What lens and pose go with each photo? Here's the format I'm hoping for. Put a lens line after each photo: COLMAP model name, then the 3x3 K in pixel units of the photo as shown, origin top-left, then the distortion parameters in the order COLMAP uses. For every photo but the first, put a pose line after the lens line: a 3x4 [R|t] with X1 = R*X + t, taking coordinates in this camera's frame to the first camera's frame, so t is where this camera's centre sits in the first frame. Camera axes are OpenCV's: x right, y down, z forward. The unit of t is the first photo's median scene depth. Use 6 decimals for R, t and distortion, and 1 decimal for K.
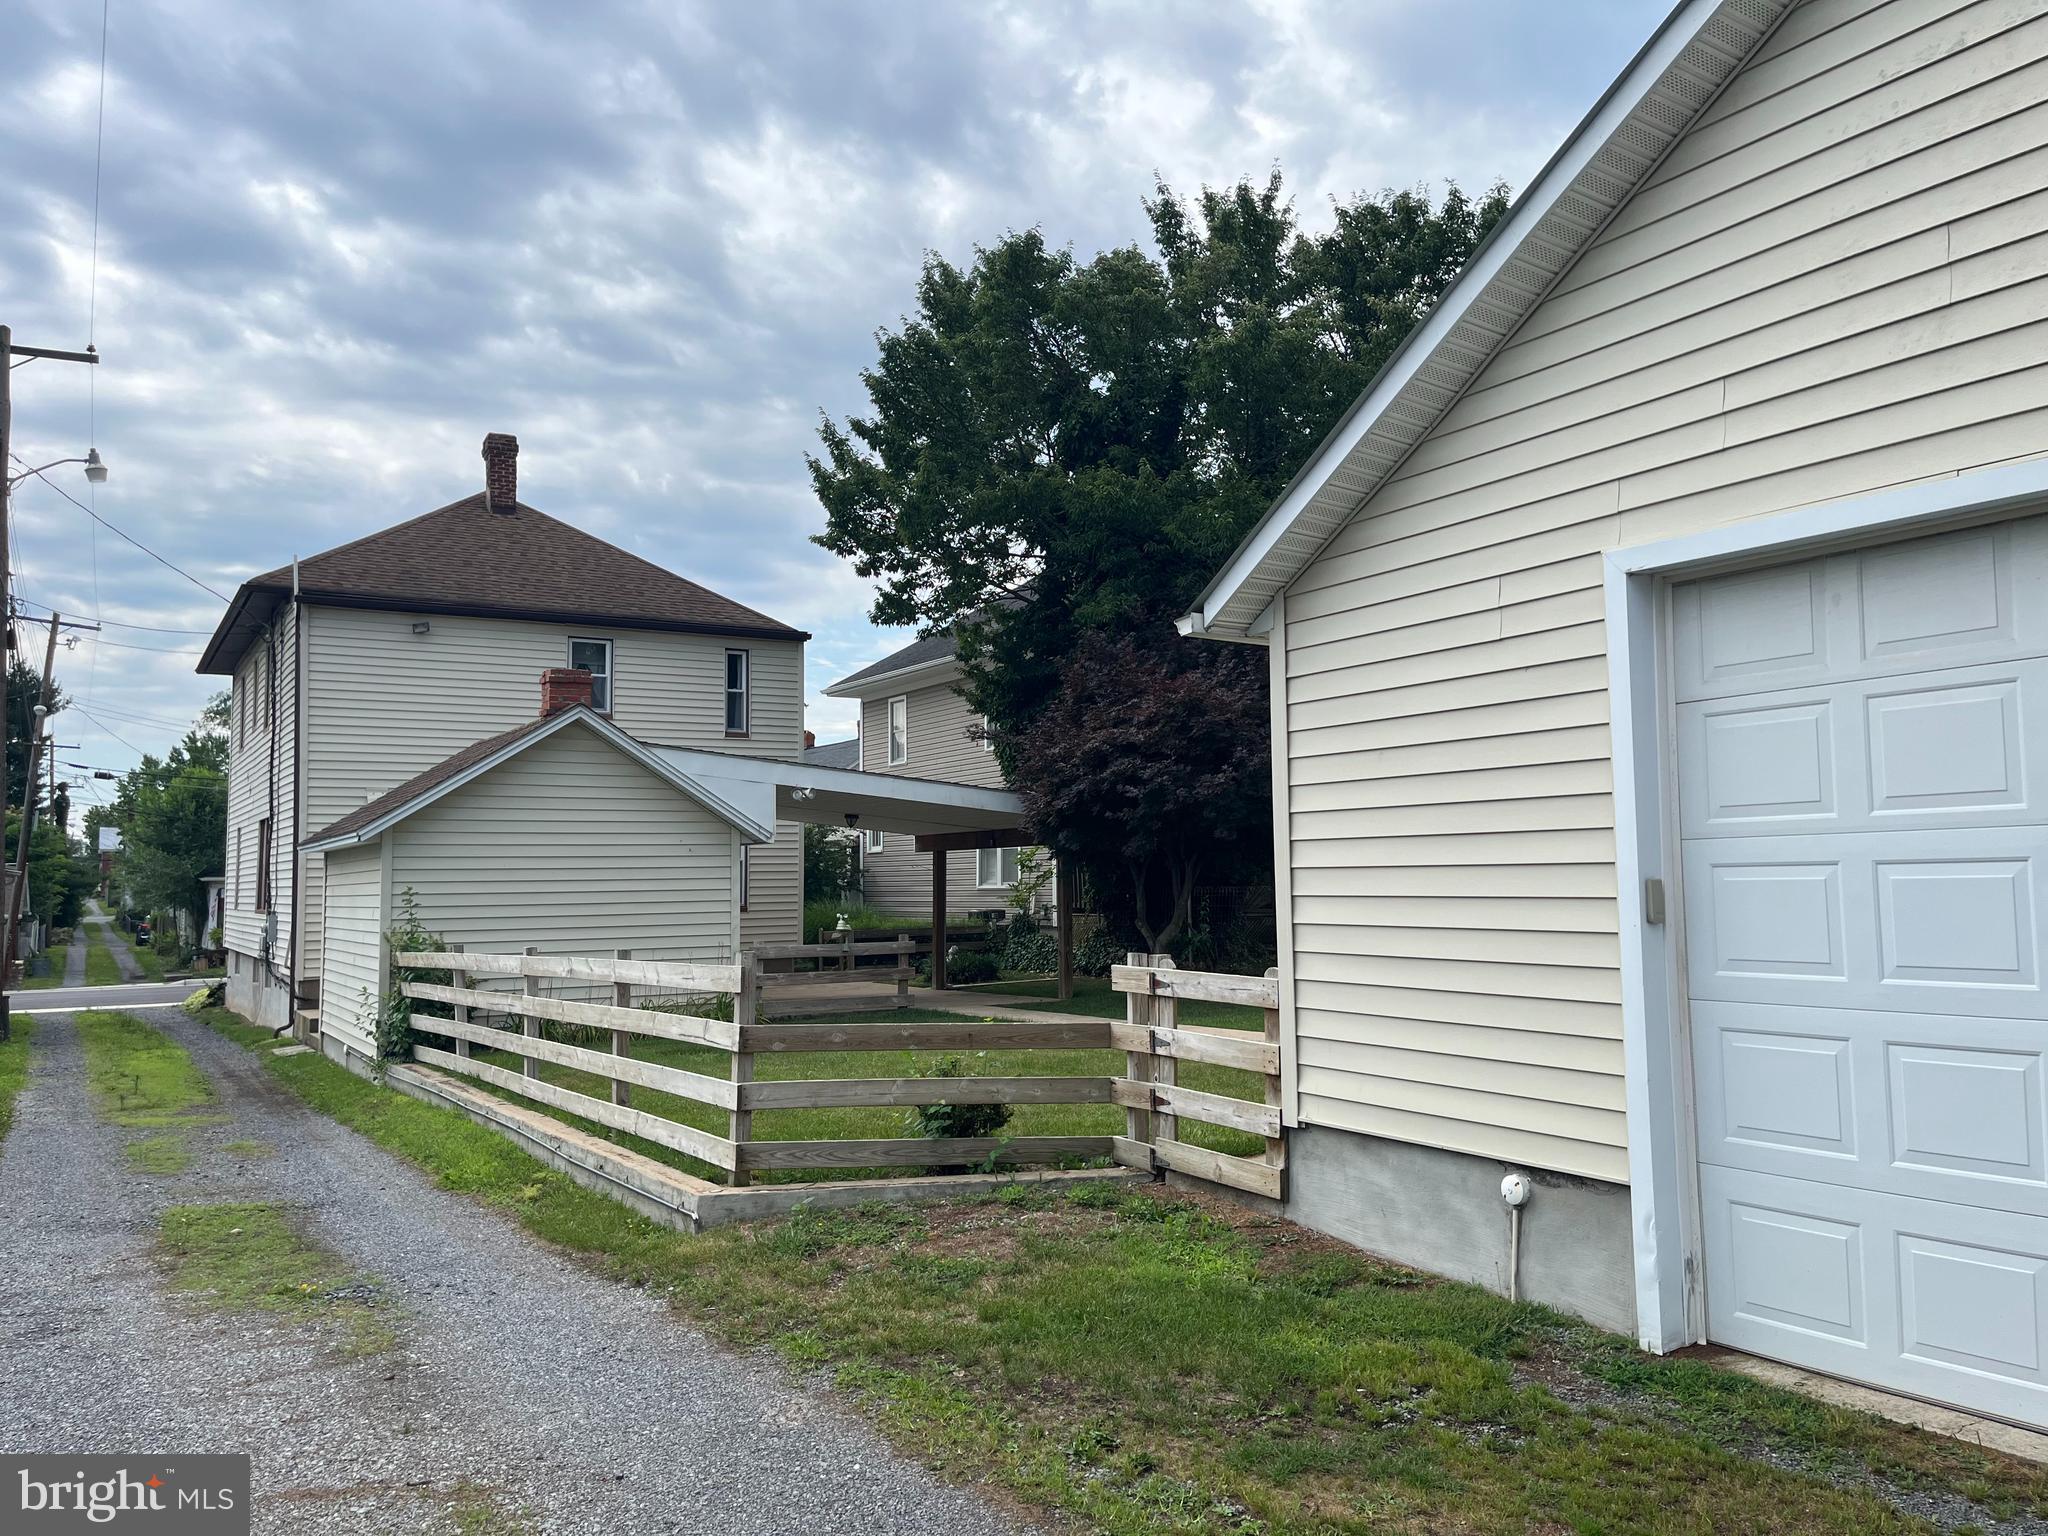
lens RADIAL K [[1554.8, 0, 1026.5], [0, 1554.8, 764.4], [0, 0, 1]] dist [0.067565, -0.091515]
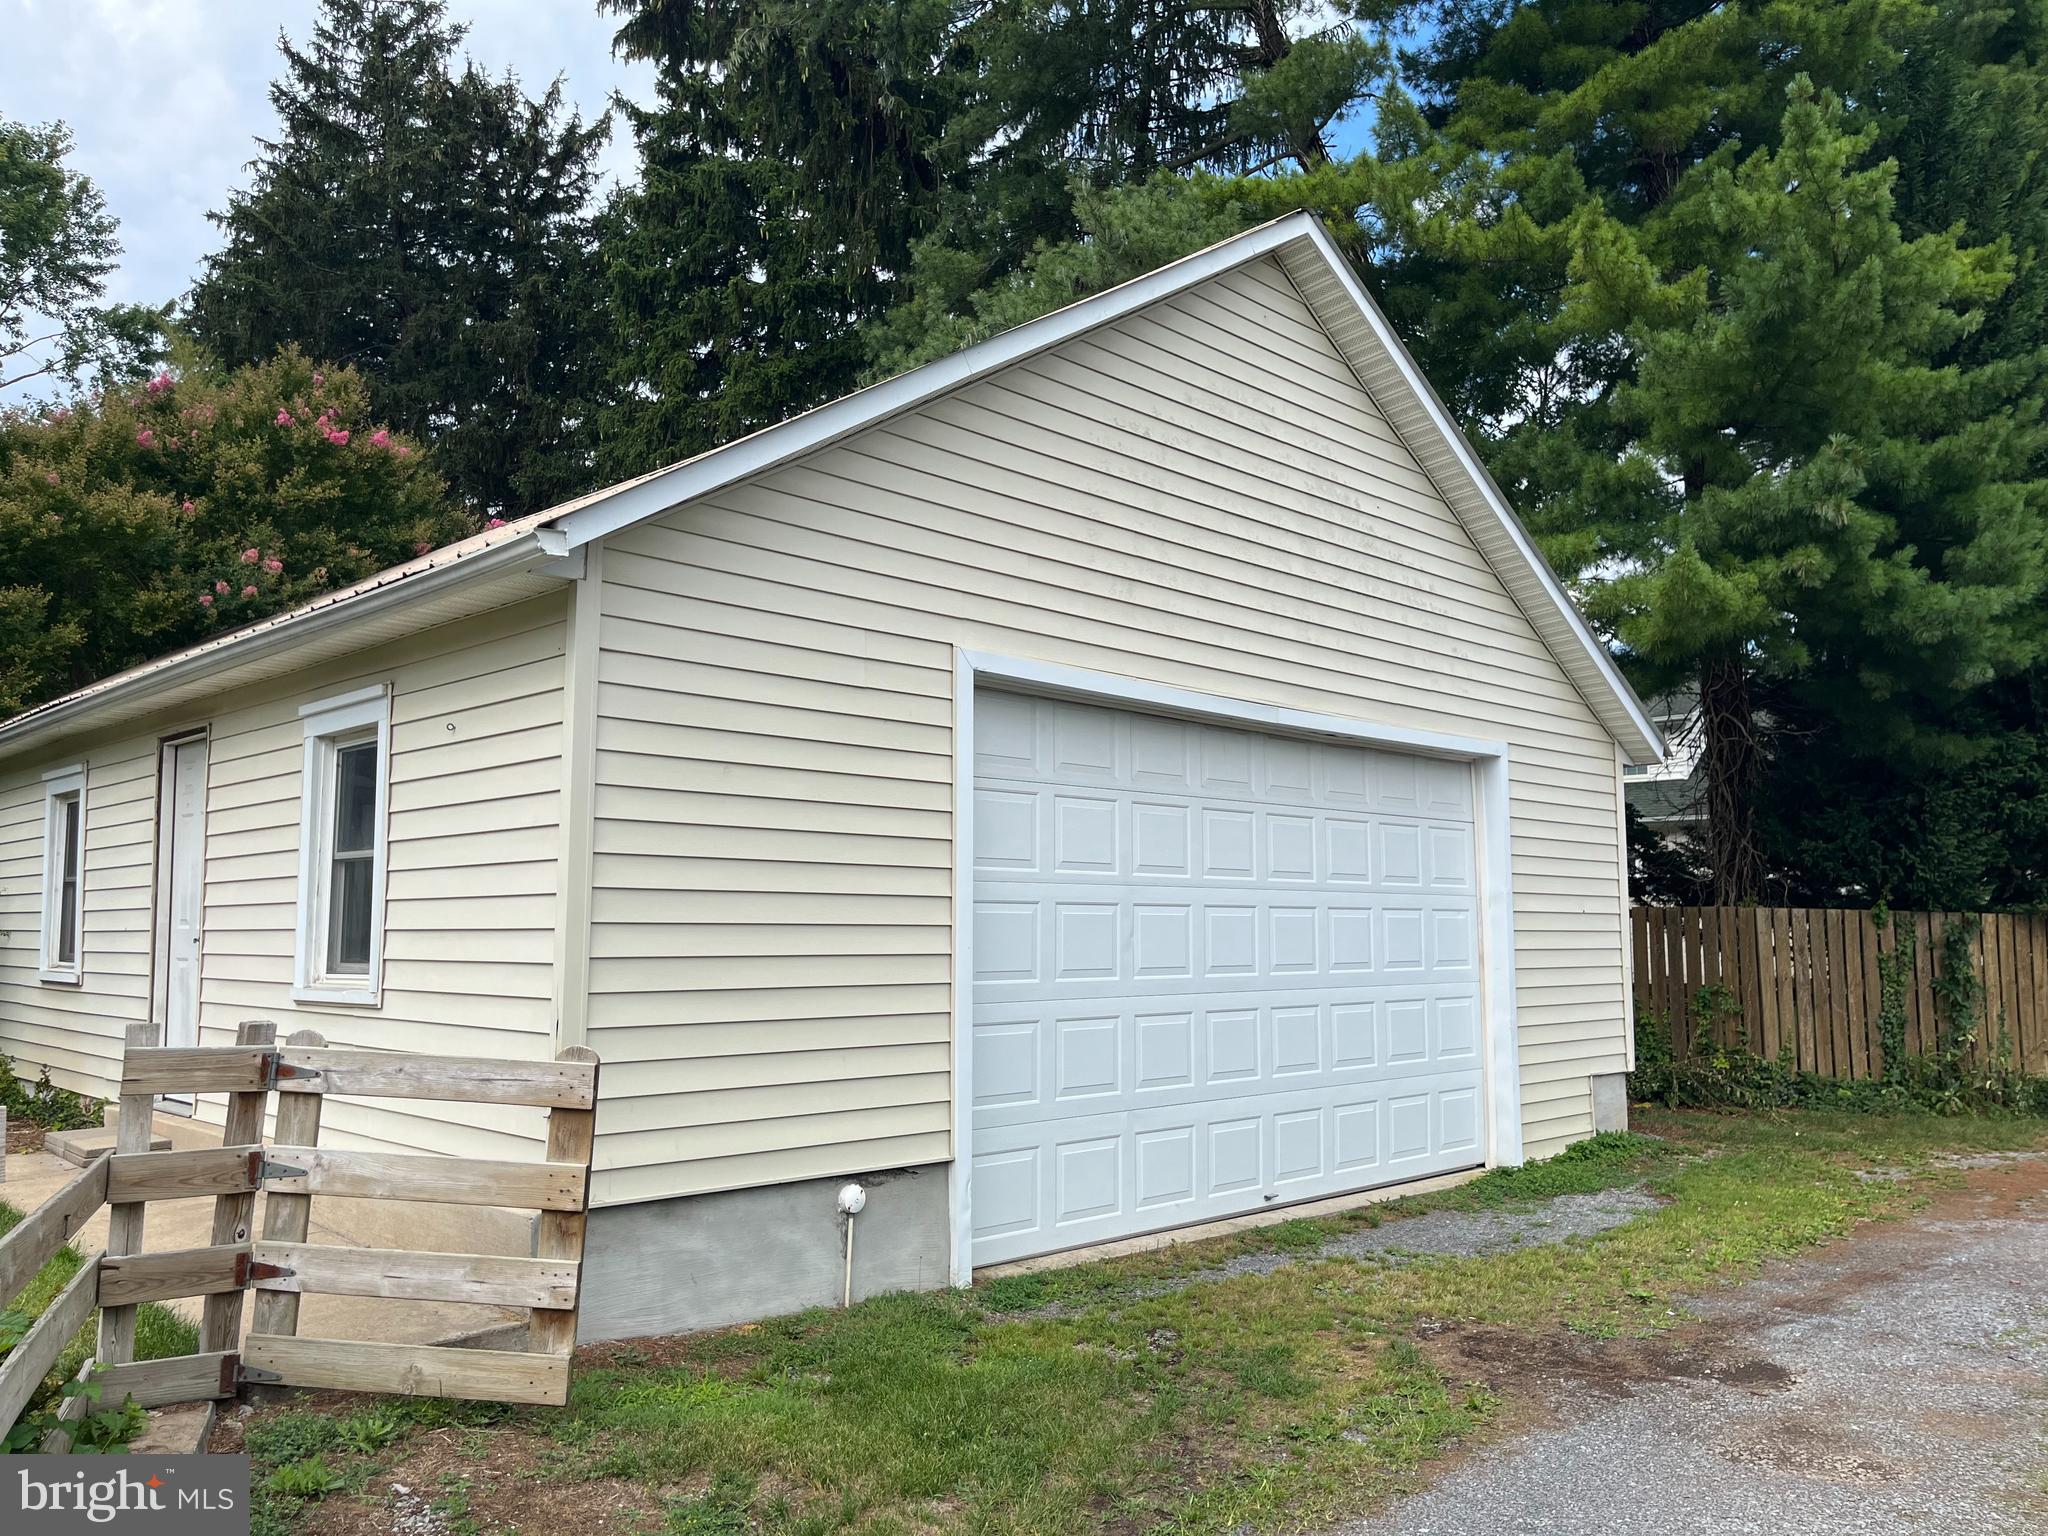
lens RADIAL K [[1549.0, 0, 1016.7], [0, 1549.0, 765.0], [0, 0, 1]] dist [0.071640, -0.106940]
pose [[-0.236966, 0.109213, 0.965360, -0.867051], [-0.079555, 0.988143, -0.131318, 0.121918], [-0.968255, -0.107917, -0.225468, 1.300261]]
